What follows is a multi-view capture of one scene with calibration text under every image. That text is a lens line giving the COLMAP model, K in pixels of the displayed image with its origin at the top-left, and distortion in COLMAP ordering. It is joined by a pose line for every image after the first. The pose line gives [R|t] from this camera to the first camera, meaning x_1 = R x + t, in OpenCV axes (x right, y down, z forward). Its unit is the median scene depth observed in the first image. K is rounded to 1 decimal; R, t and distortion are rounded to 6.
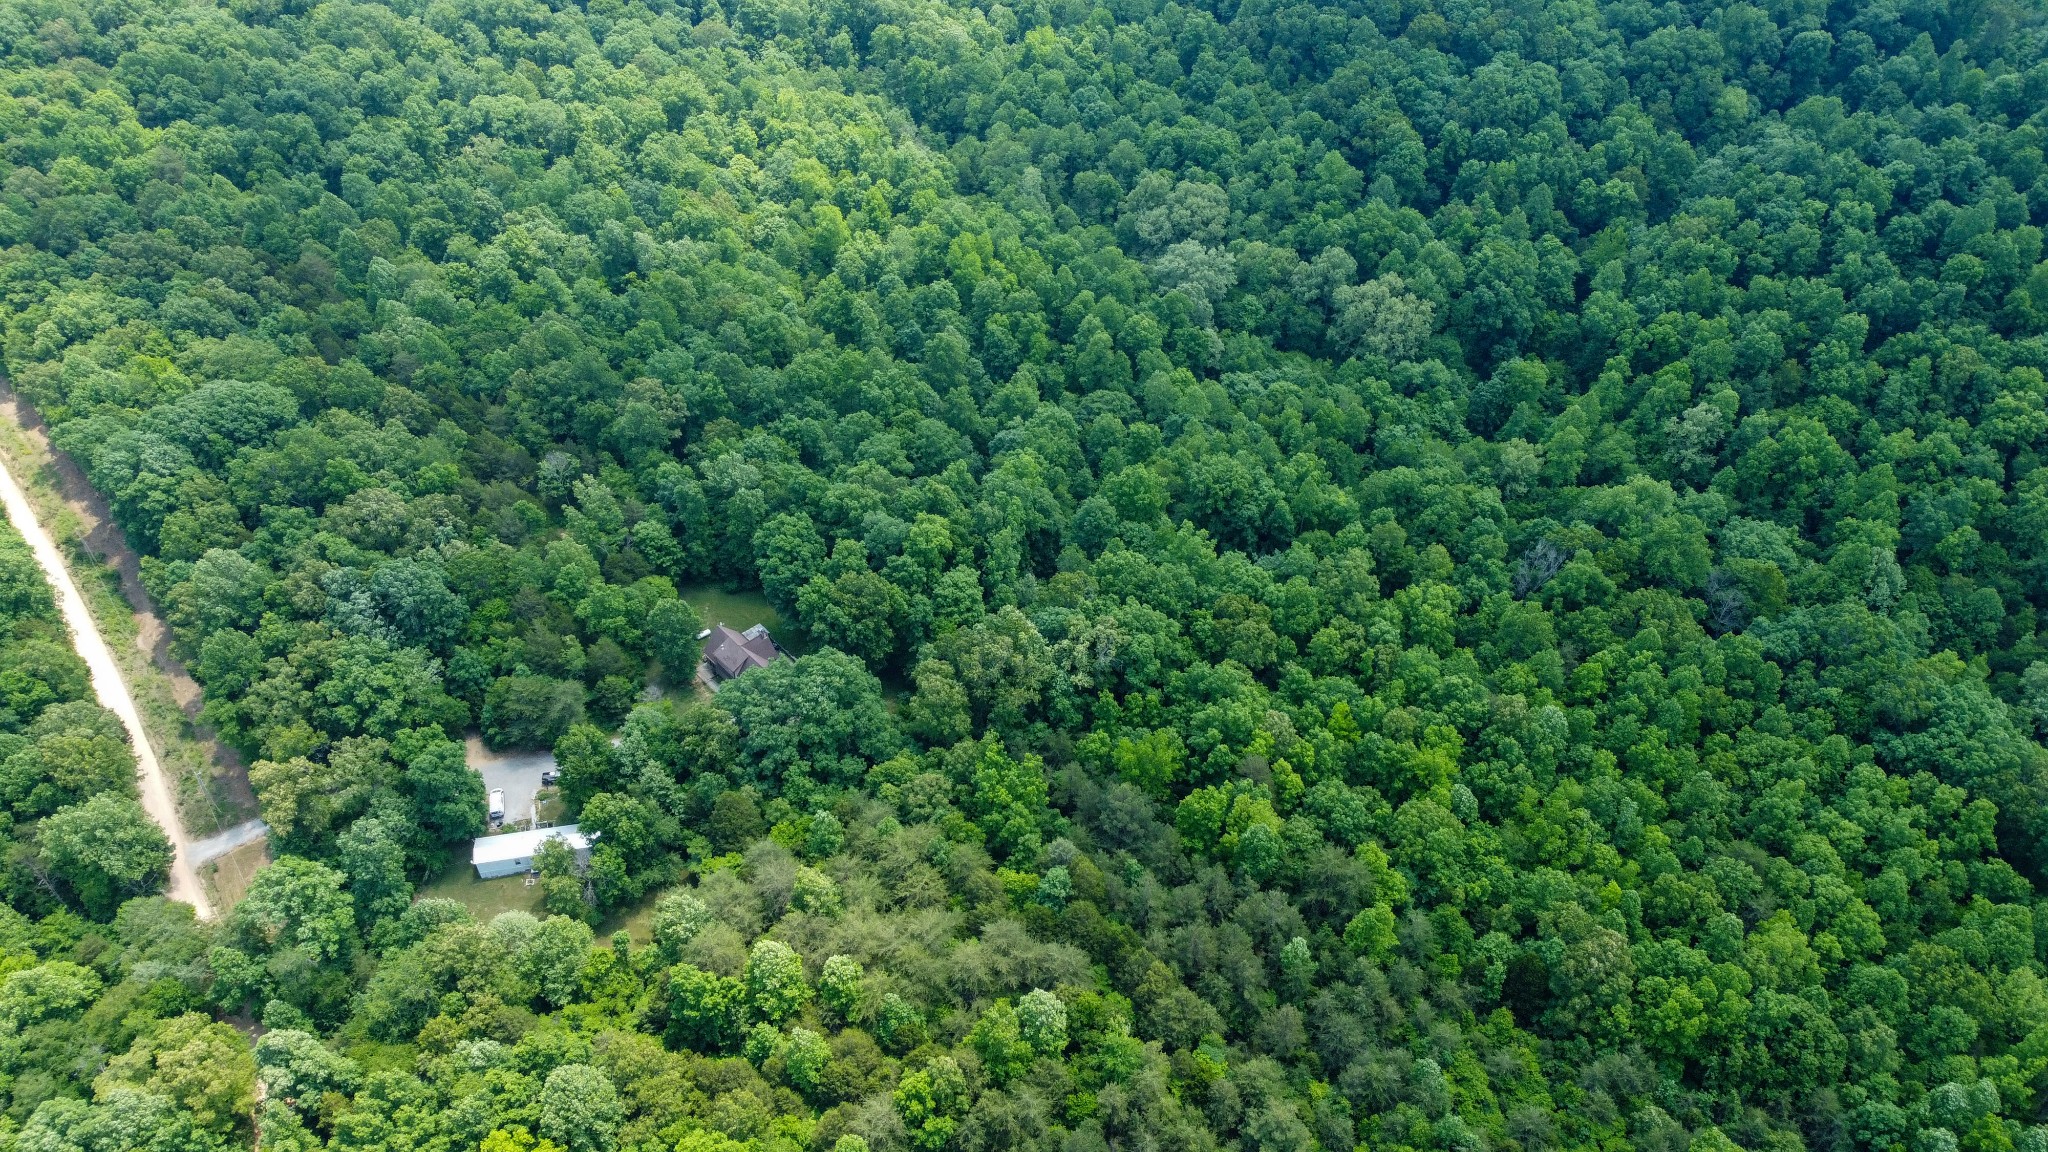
lens RADIAL K [[1553.9, 0, 1024.0], [0, 1553.9, 576.0], [0, 0, 1]] dist [0.003270, -0.004911]
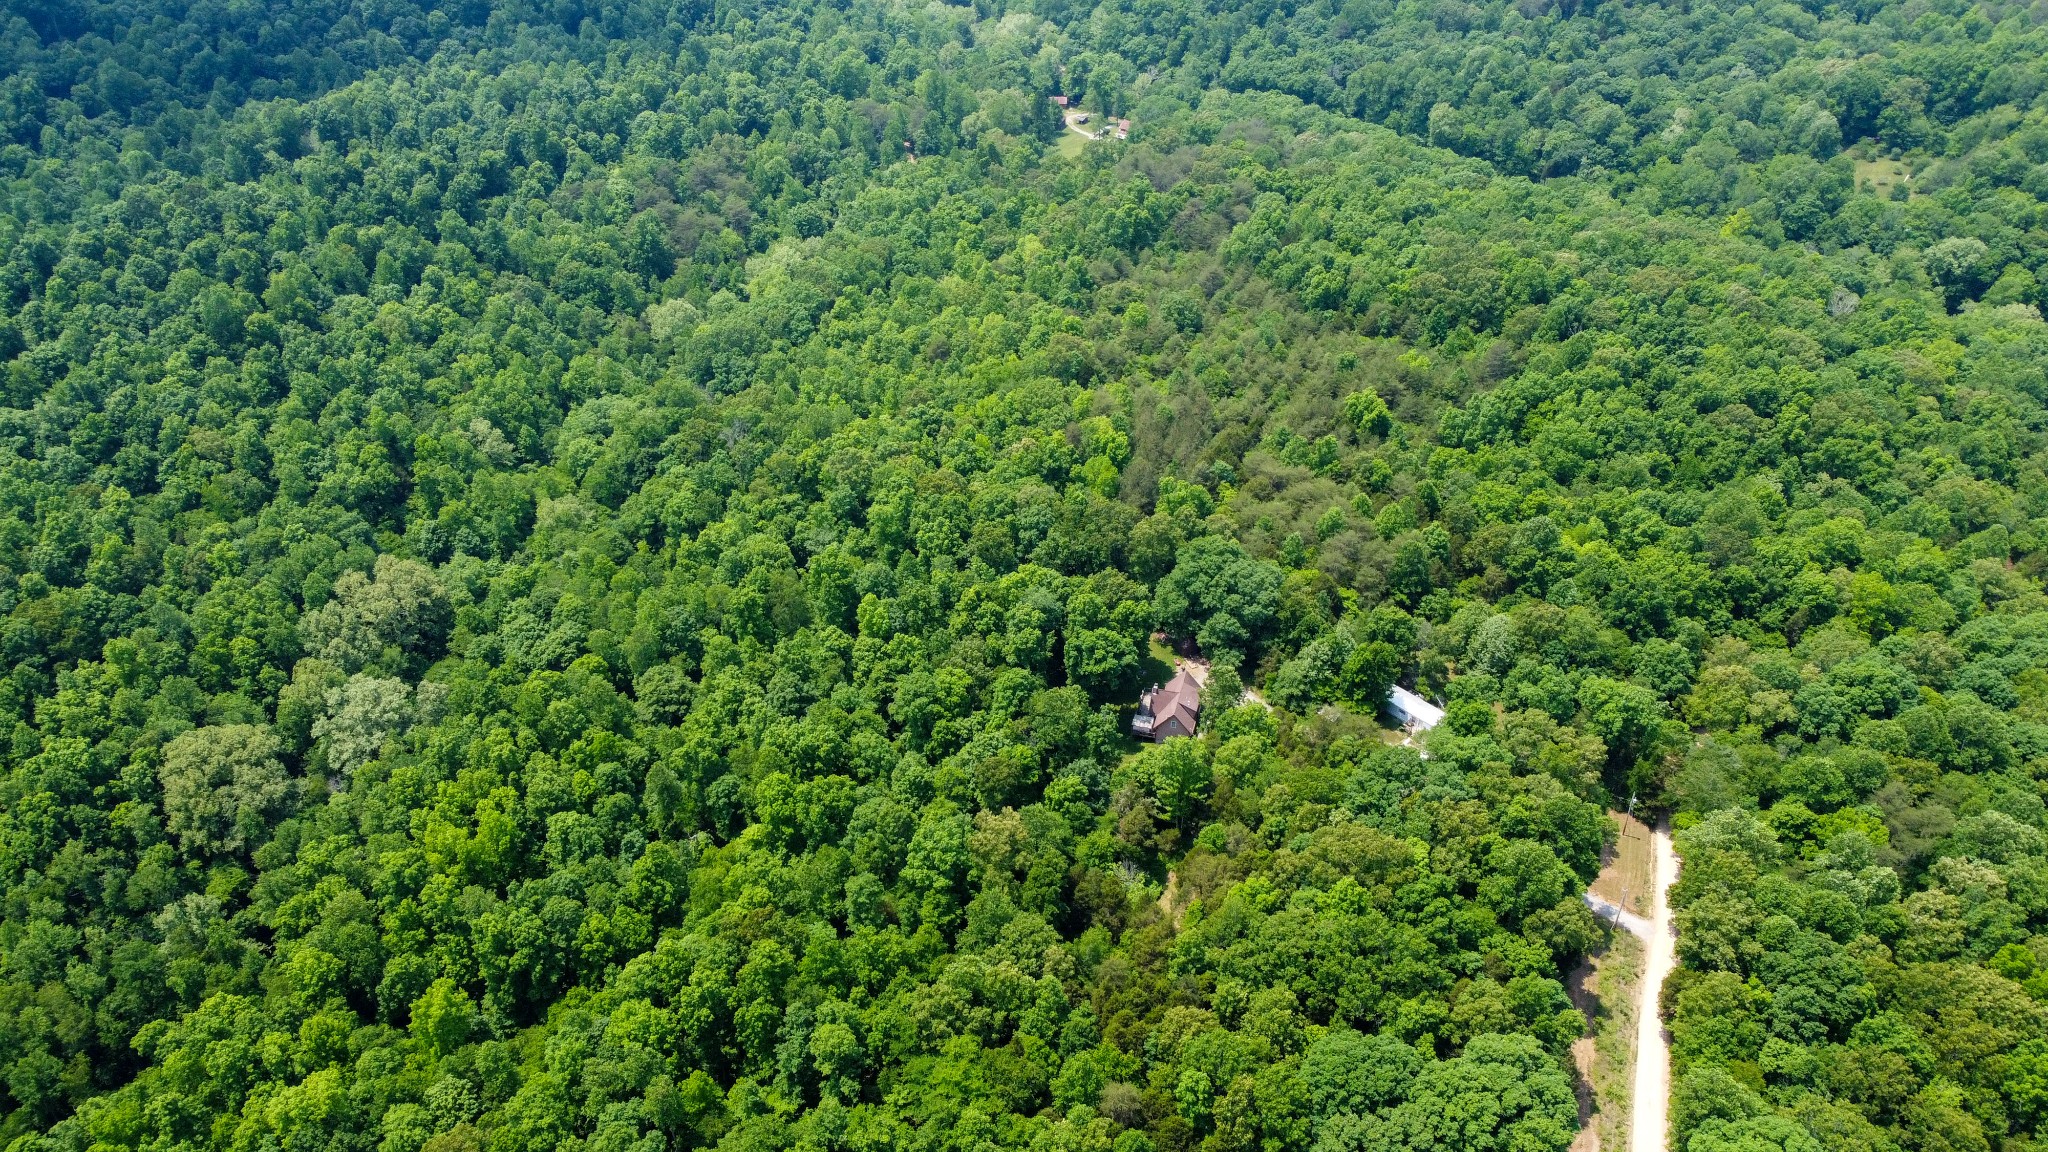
lens RADIAL K [[1553.9, 0, 1024.0], [0, 1553.9, 576.0], [0, 0, 1]] dist [0.003270, -0.004911]
pose [[-0.544090, -0.484056, 0.685314, -0.719934], [0.578779, 0.374809, 0.724247, -0.729473], [-0.607438, 0.790701, 0.076232, 0.773829]]
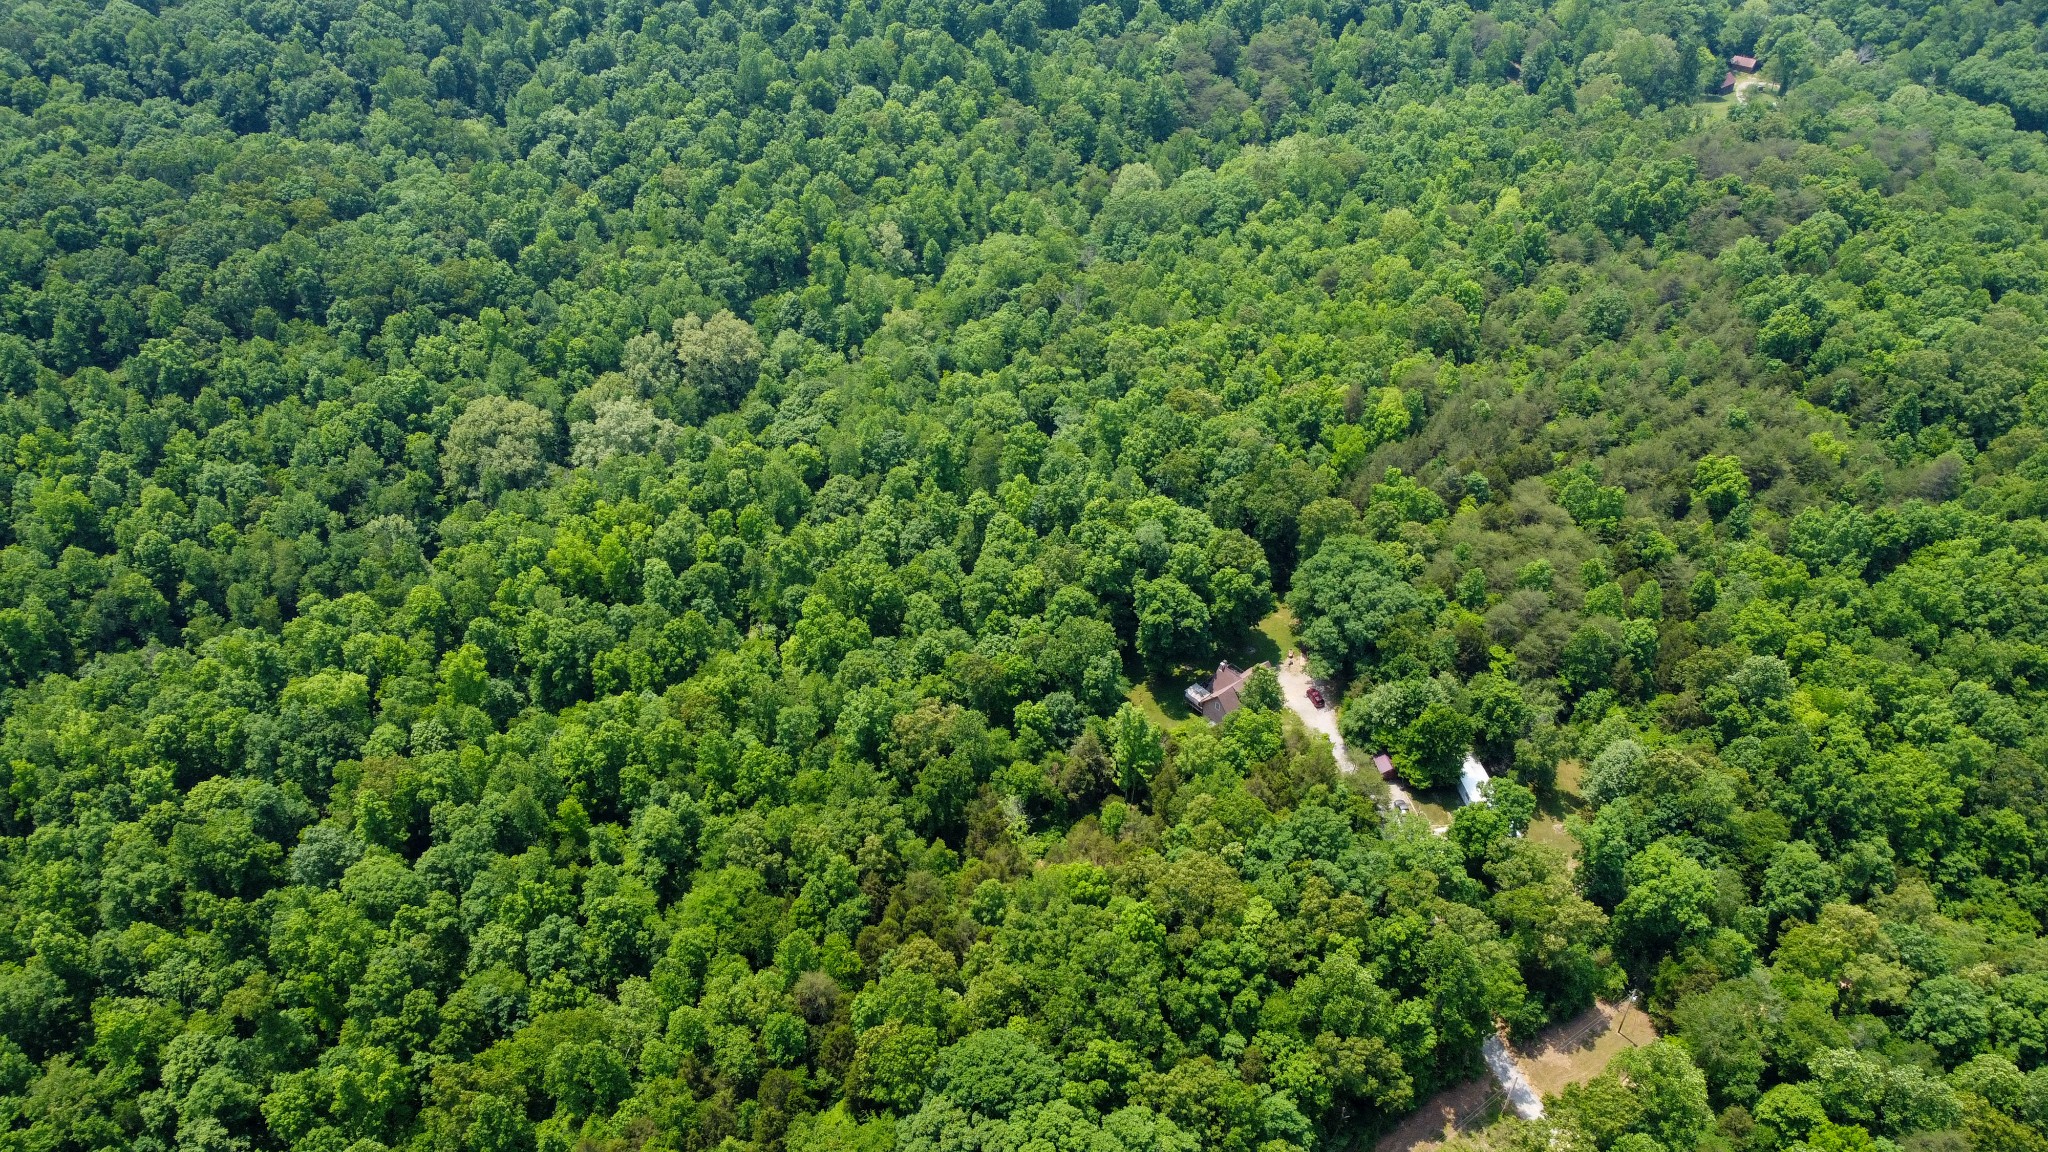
lens RADIAL K [[1553.9, 0, 1024.0], [0, 1553.9, 576.0], [0, 0, 1]] dist [0.003270, -0.004911]
pose [[0.003651, -0.634455, 0.772951, -0.803861], [0.684652, 0.564968, 0.460504, -0.487529], [-0.728861, 0.527521, 0.436443, 0.518532]]
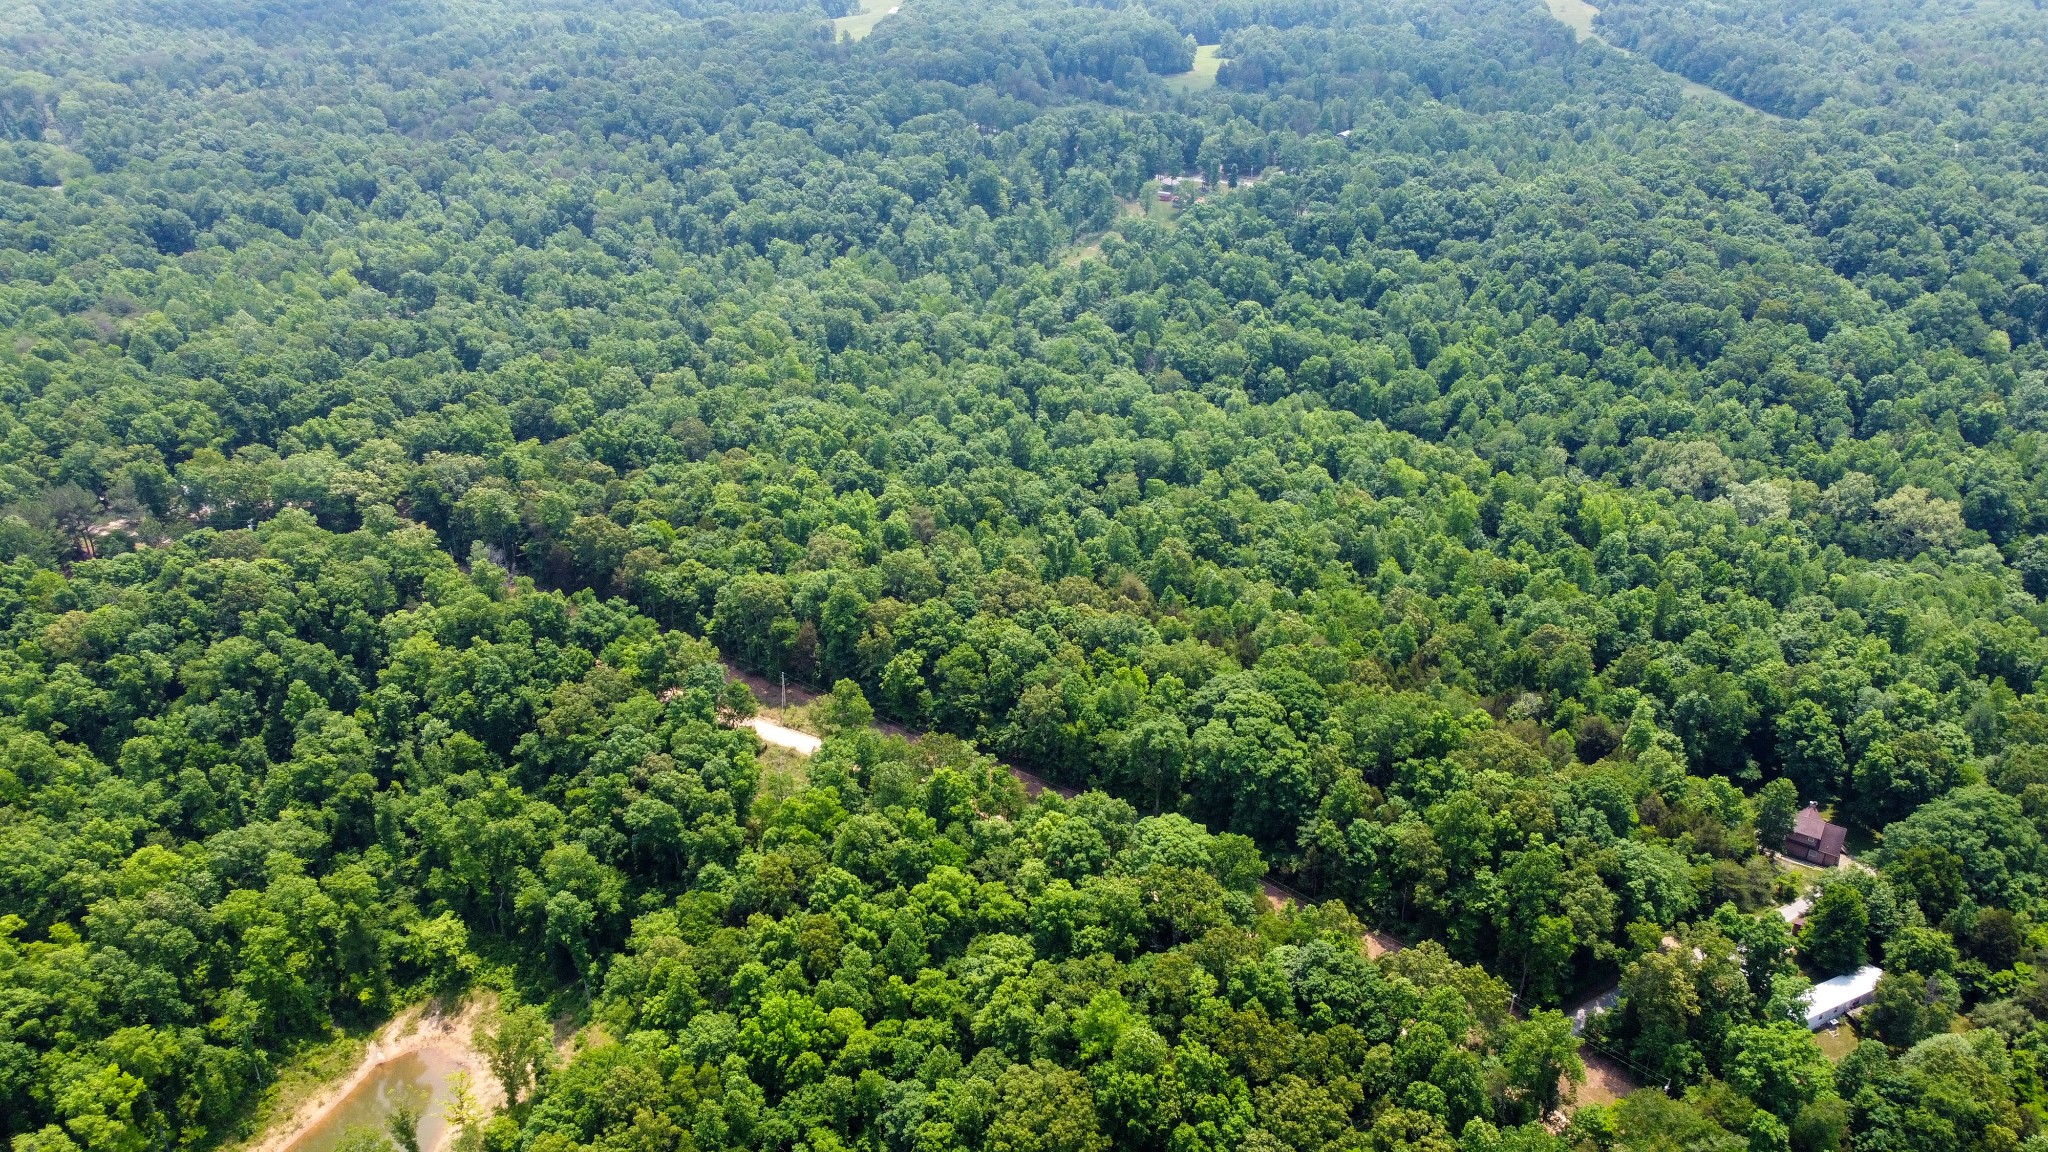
lens RADIAL K [[1553.9, 0, 1024.0], [0, 1553.9, 576.0], [0, 0, 1]] dist [0.003270, -0.004911]
pose [[0.966299, -0.129615, 0.222412, -0.819836], [0.178754, 0.959572, -0.217411, 0.015985], [-0.185241, 0.249841, 0.950403, -0.015720]]
